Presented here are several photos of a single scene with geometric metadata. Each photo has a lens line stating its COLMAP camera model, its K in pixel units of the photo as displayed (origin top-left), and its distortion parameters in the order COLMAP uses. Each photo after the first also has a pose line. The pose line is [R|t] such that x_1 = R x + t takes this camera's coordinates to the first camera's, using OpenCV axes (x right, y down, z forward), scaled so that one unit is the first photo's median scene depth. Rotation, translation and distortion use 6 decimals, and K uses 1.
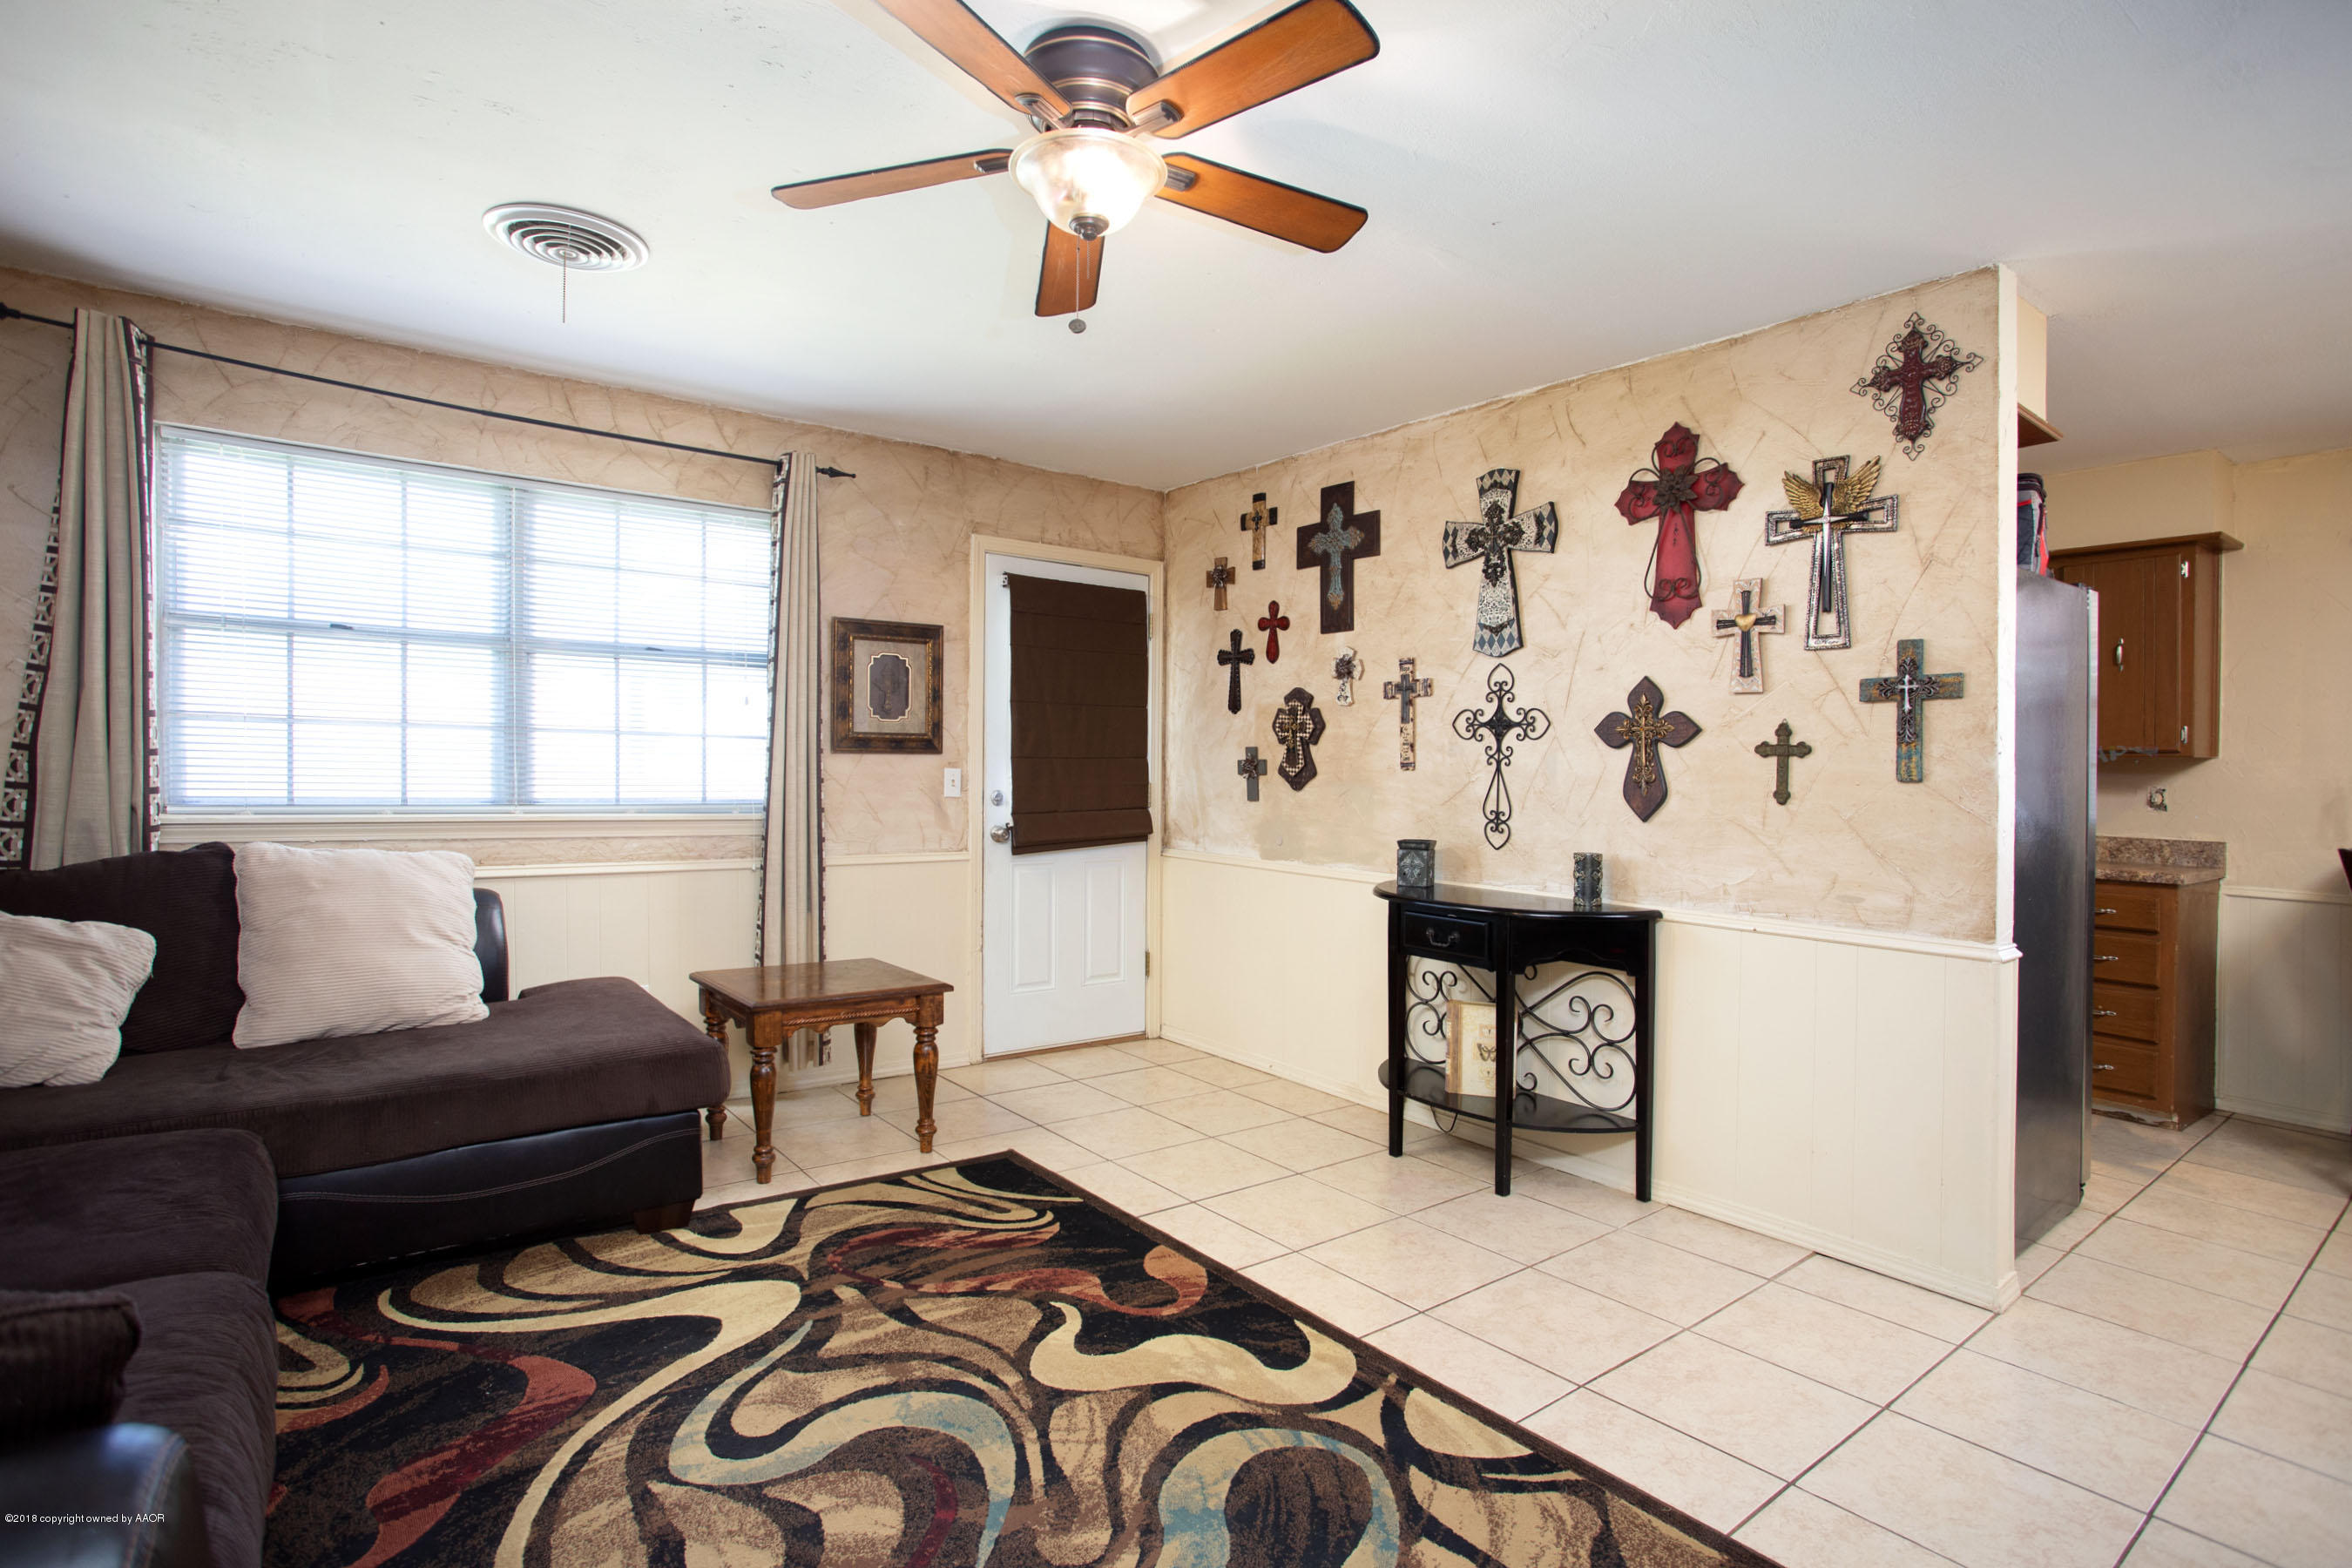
lens RADIAL K [[1189.5, 0, 1176.2], [0, 1189.5, 758.4], [0, 0, 1]] dist [-0.048476, 0.000953]
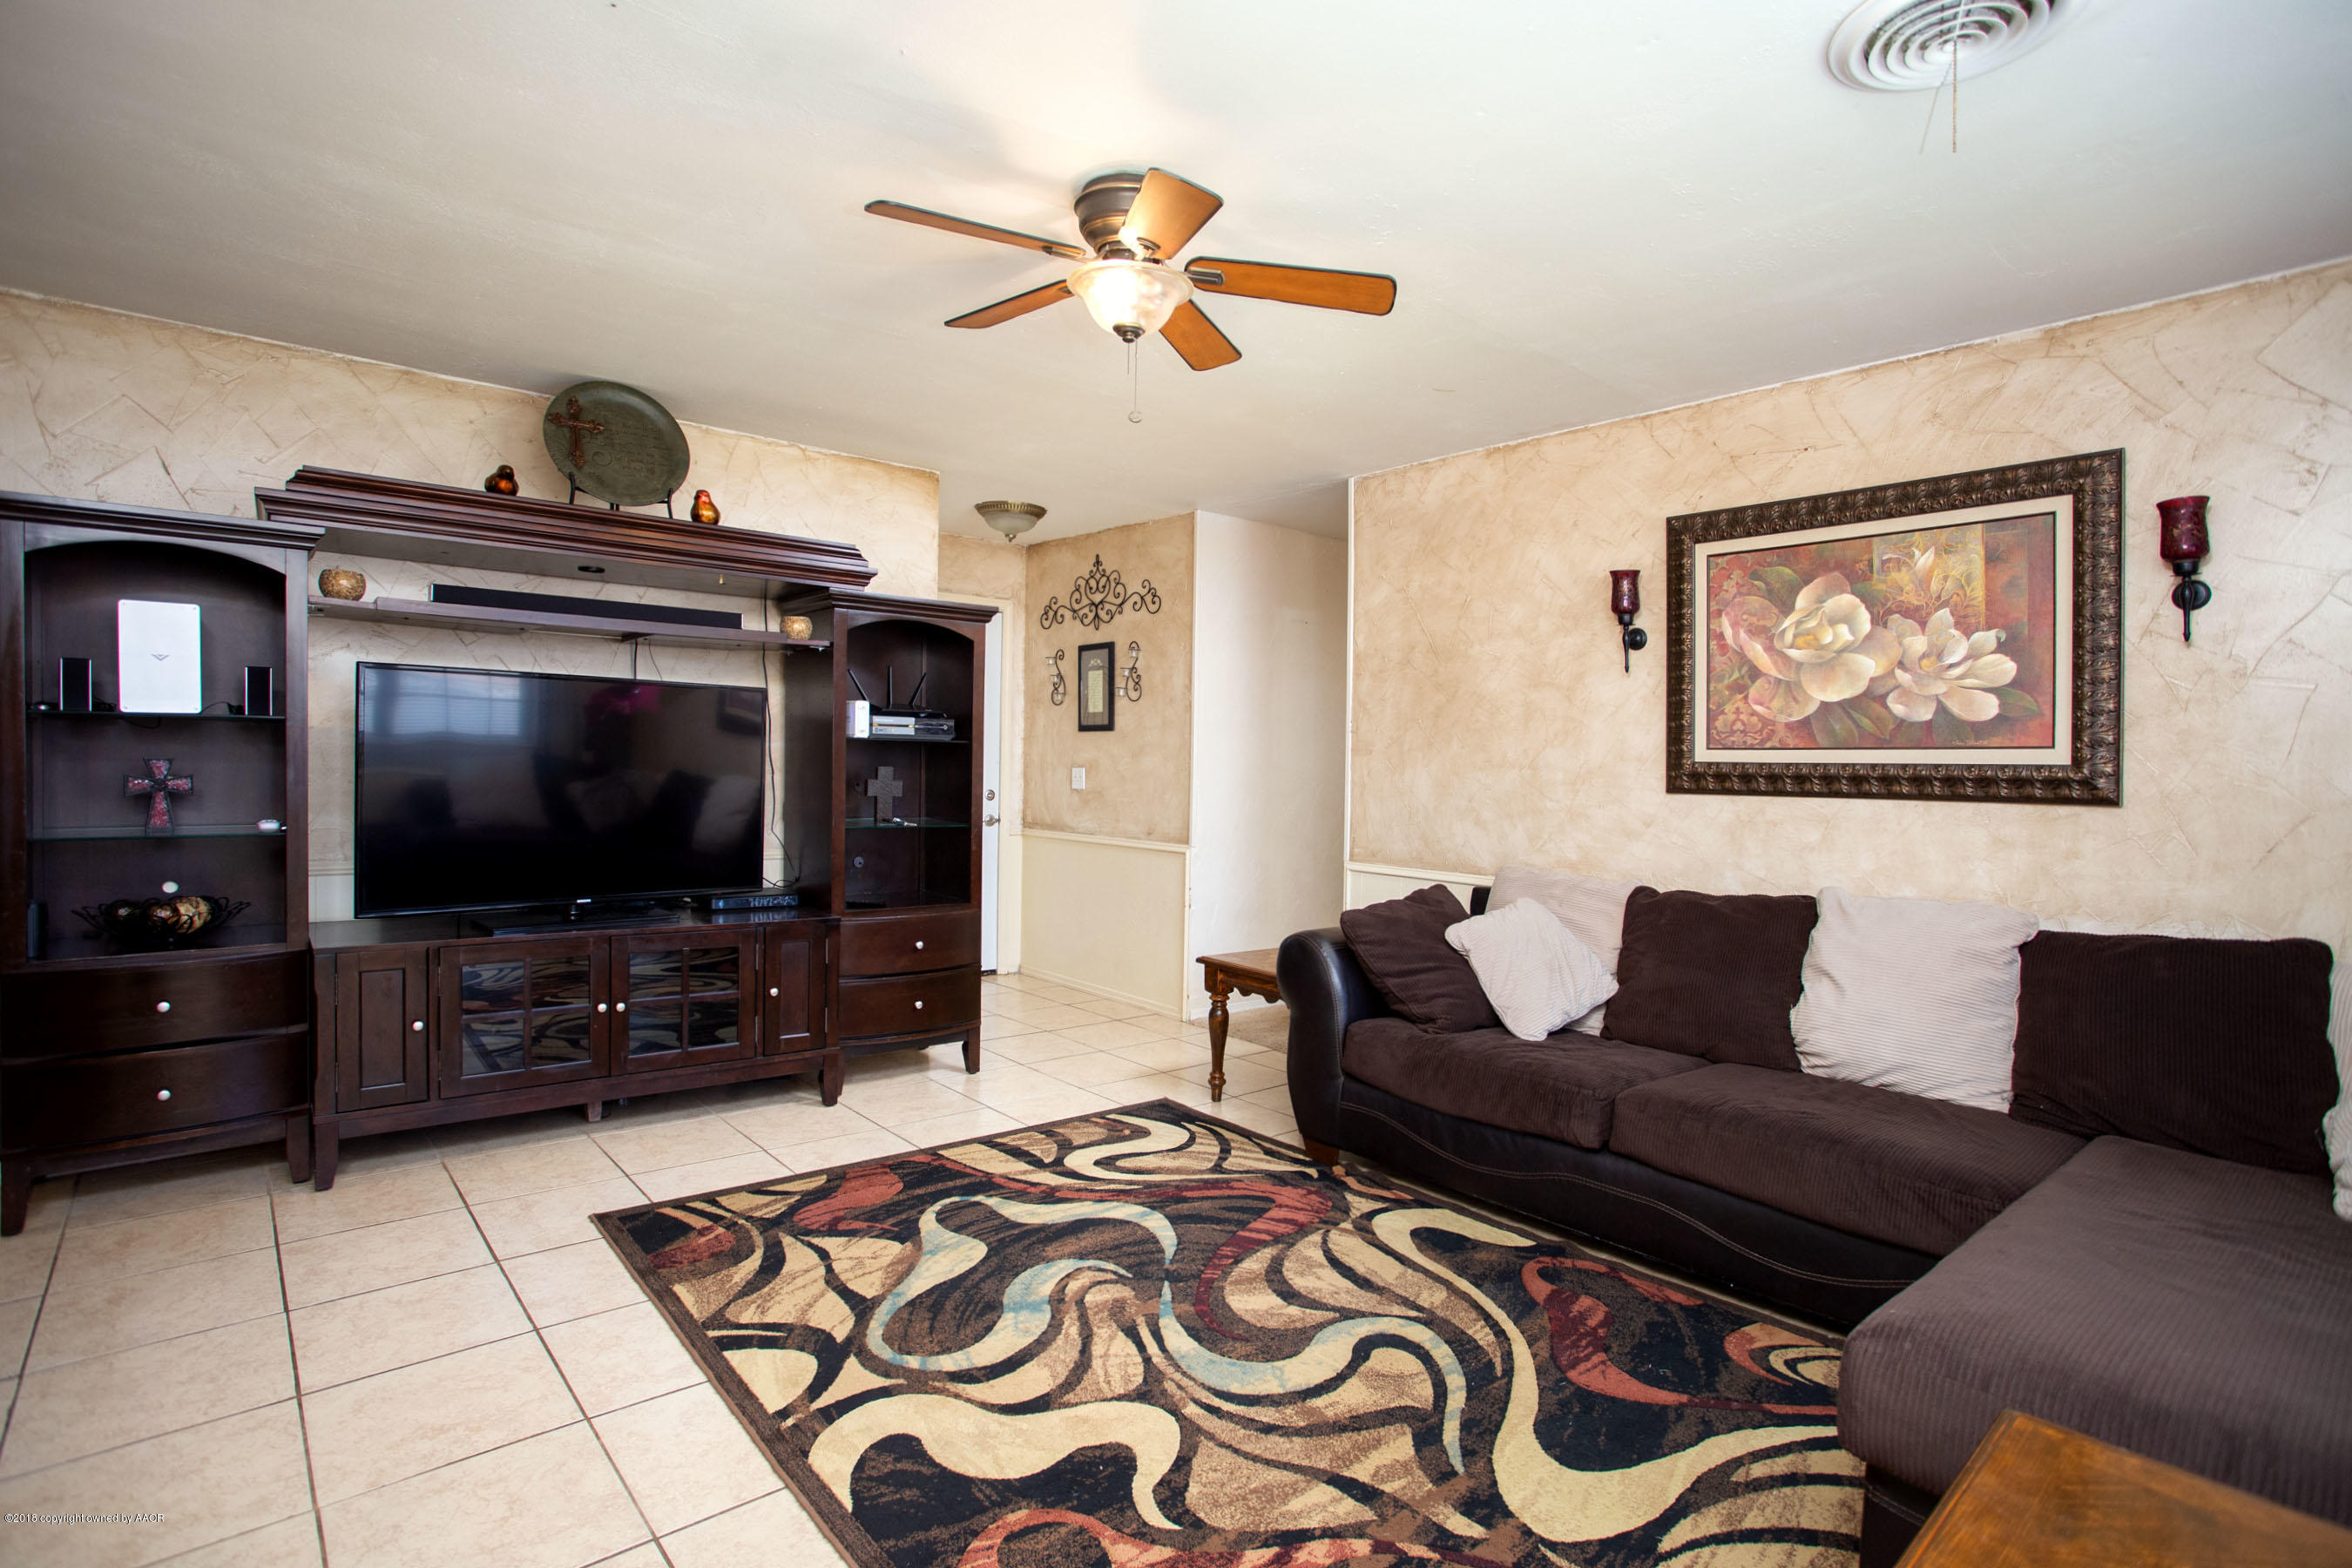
lens RADIAL K [[1158.9, 0, 1148.2], [0, 1158.9, 778.6], [0, 0, 1]] dist [-0.044843, 0.000941]
pose [[-0.998652, -0.044884, -0.026085, -0.047271], [-0.045248, 0.998884, 0.013569, -0.007503], [0.025447, 0.014731, -0.999568, 1.678263]]
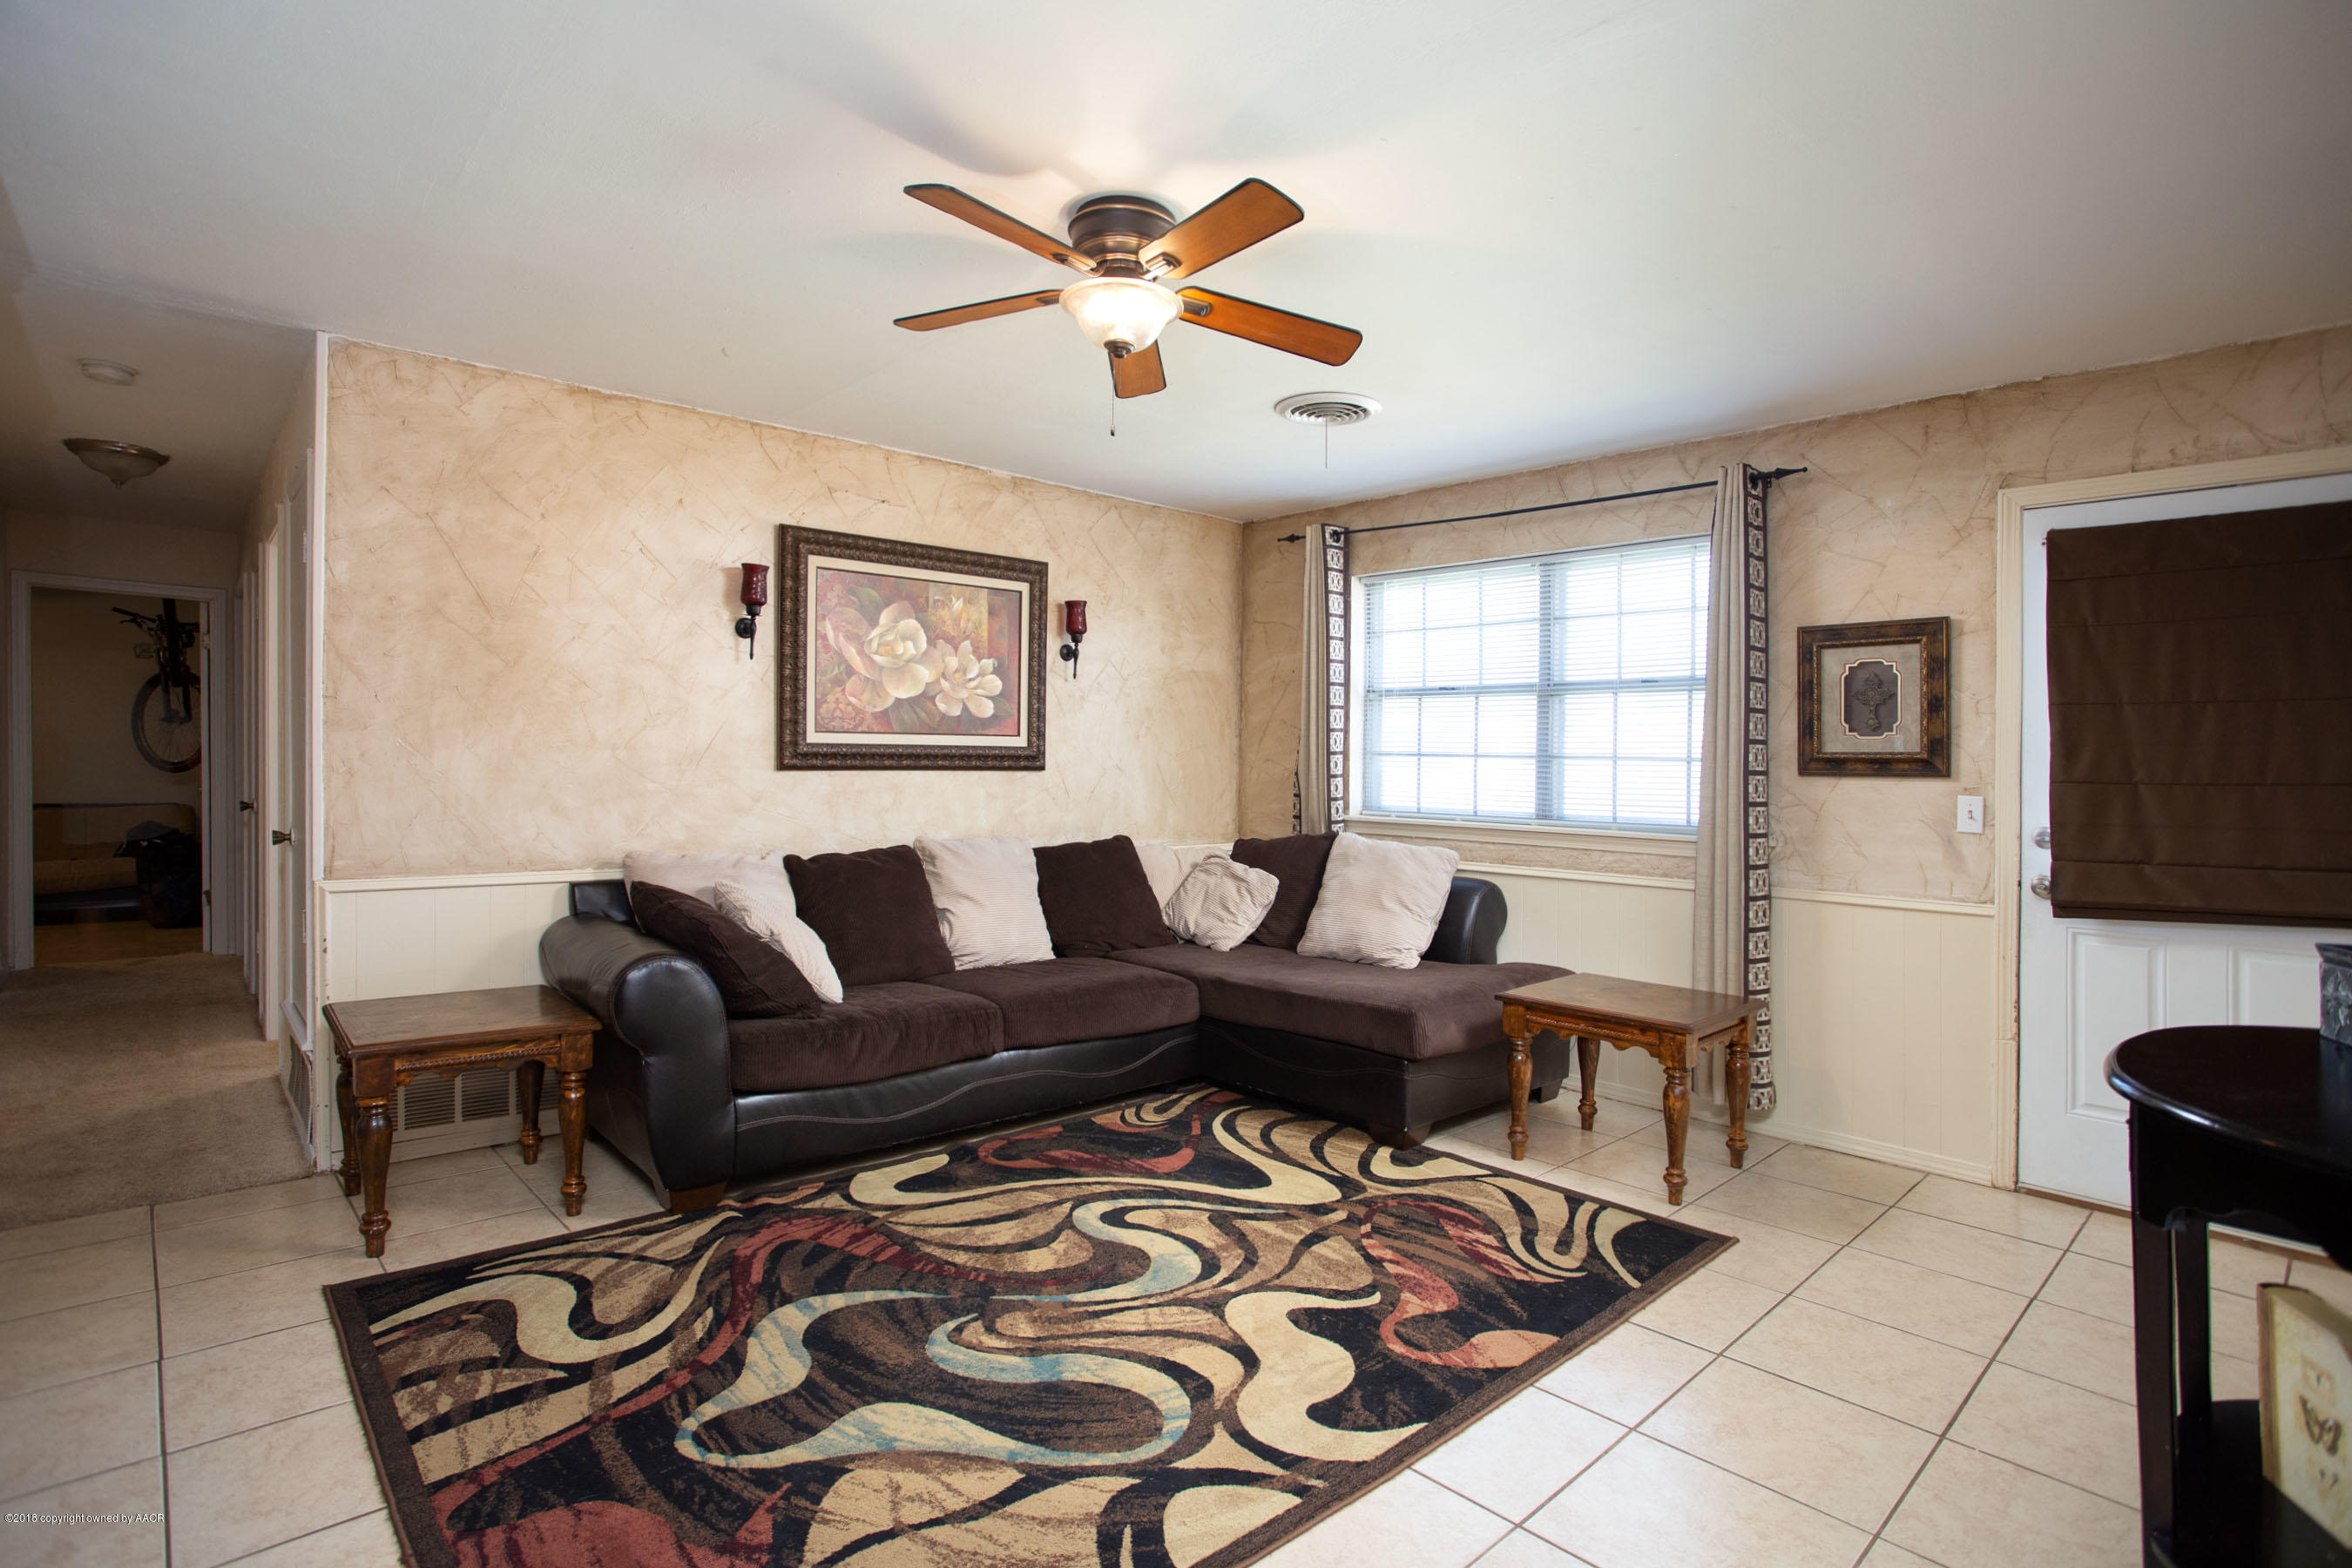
lens RADIAL K [[1189.5, 0, 1176.2], [0, 1189.5, 758.4], [0, 0, 1]] dist [-0.048476, 0.000953]
pose [[0.081915, -0.023083, -0.996372, 0.921836], [-0.013039, 0.999621, -0.024230, 0.015785], [0.996554, 0.014976, 0.081583, 0.722145]]
